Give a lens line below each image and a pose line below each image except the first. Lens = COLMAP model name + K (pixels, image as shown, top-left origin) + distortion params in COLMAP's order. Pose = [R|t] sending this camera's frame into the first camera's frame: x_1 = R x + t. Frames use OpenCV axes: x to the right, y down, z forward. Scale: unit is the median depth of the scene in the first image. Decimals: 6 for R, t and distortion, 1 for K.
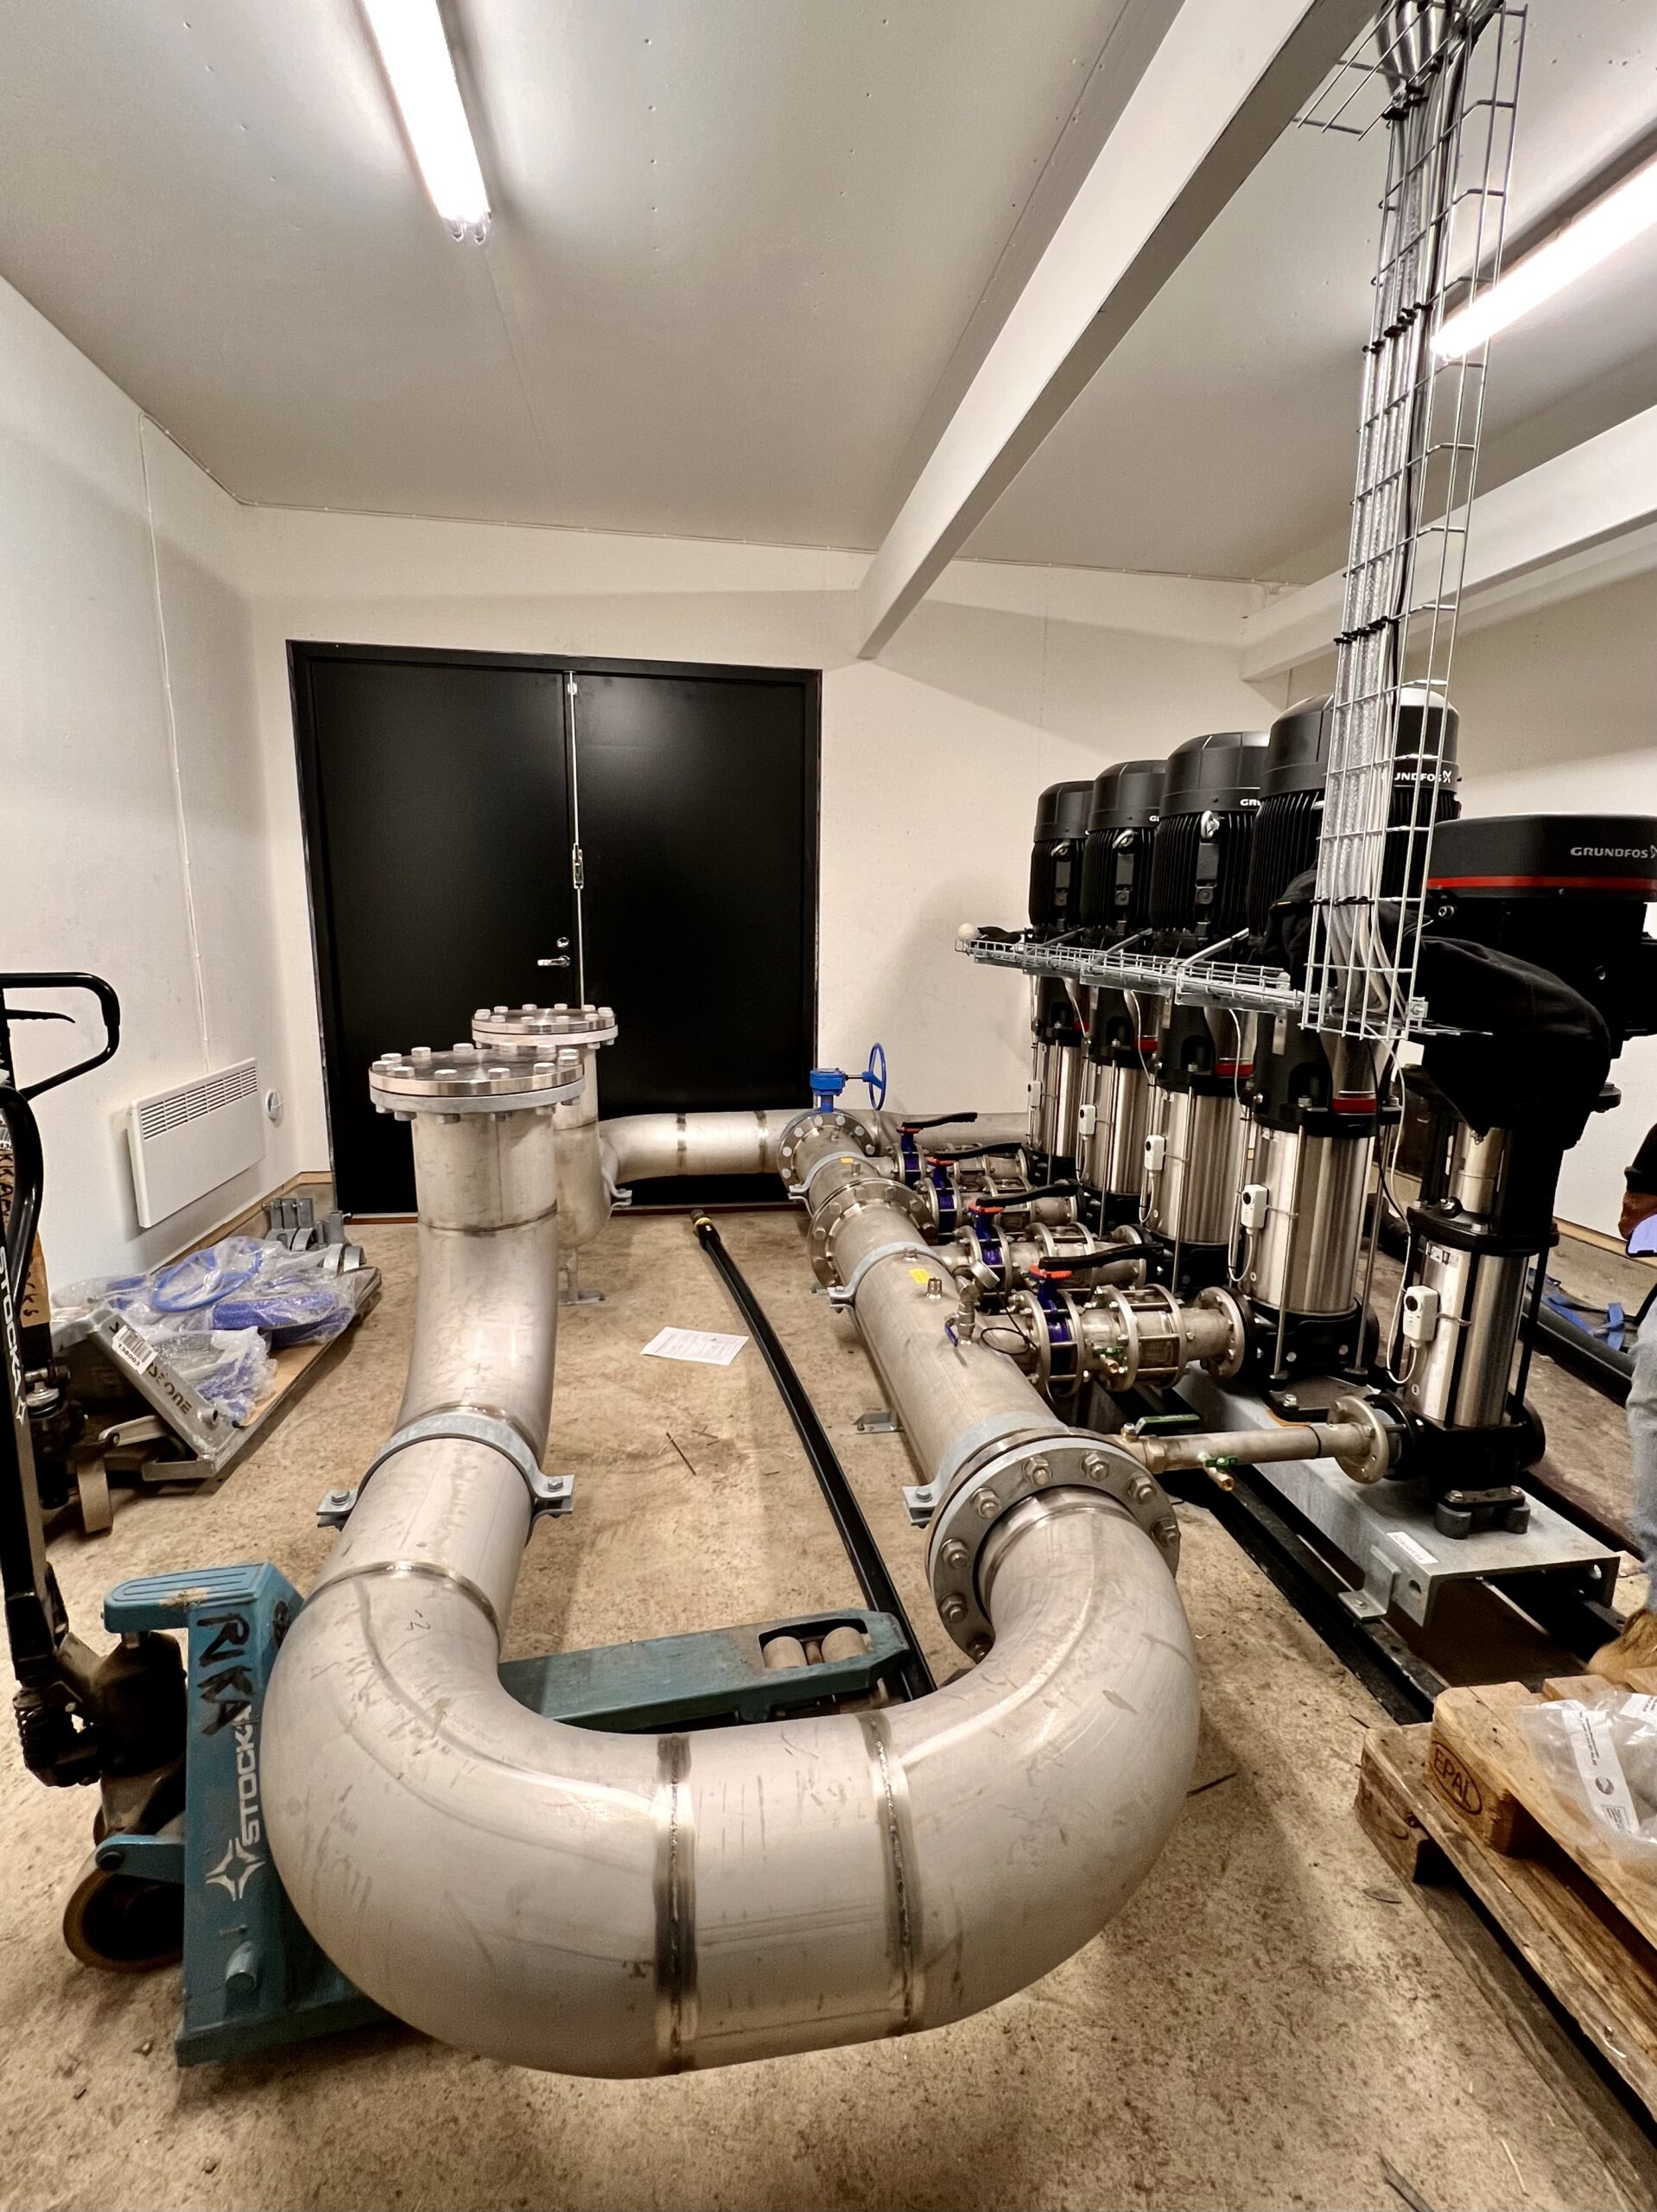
lens RADIAL K [[955.2, 0, 828.5], [0, 955.2, 1106.0], [0, 0, 1]] dist [0.000248, -0.000093]
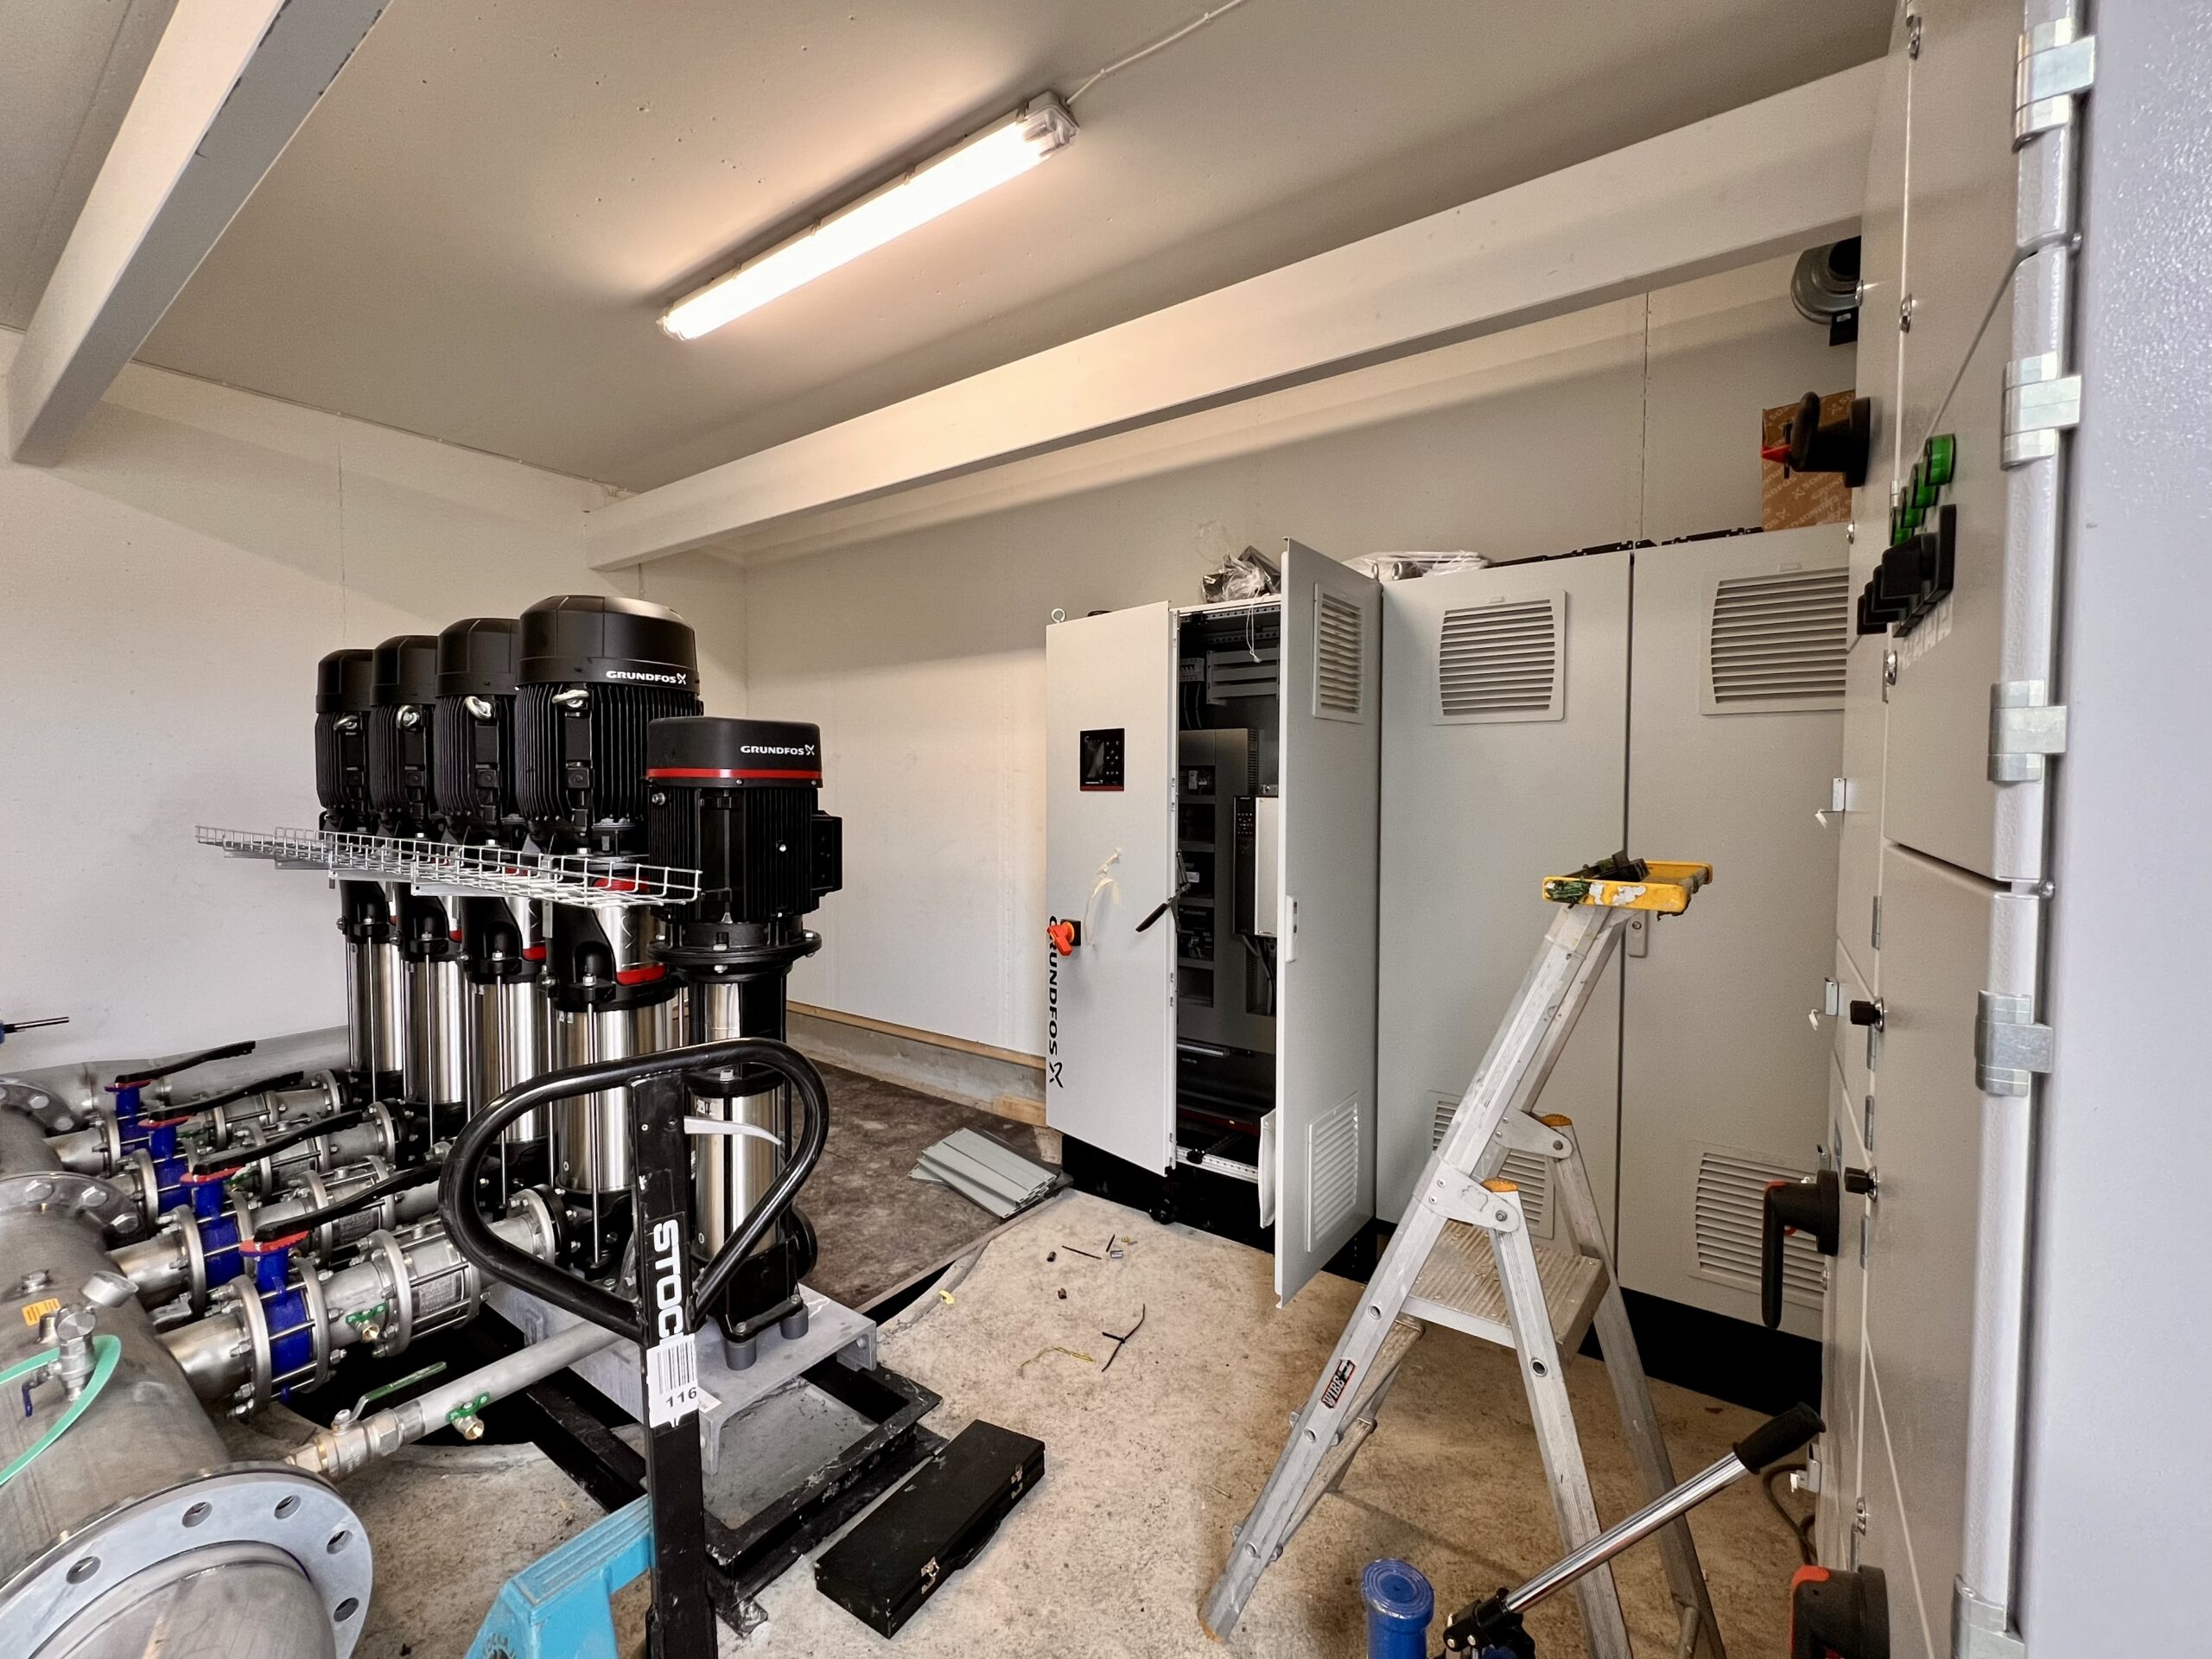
lens RADIAL K [[906.1, 0, 1106.0], [0, 906.1, 829.5], [0, 0, 1]] dist [0.000188, -0.000293]
pose [[0.692853, -0.048959, 0.719415, 0.167121], [0.149398, 0.985790, -0.076795, -0.005196], [-0.705433, 0.160687, 0.690322, -0.065767]]
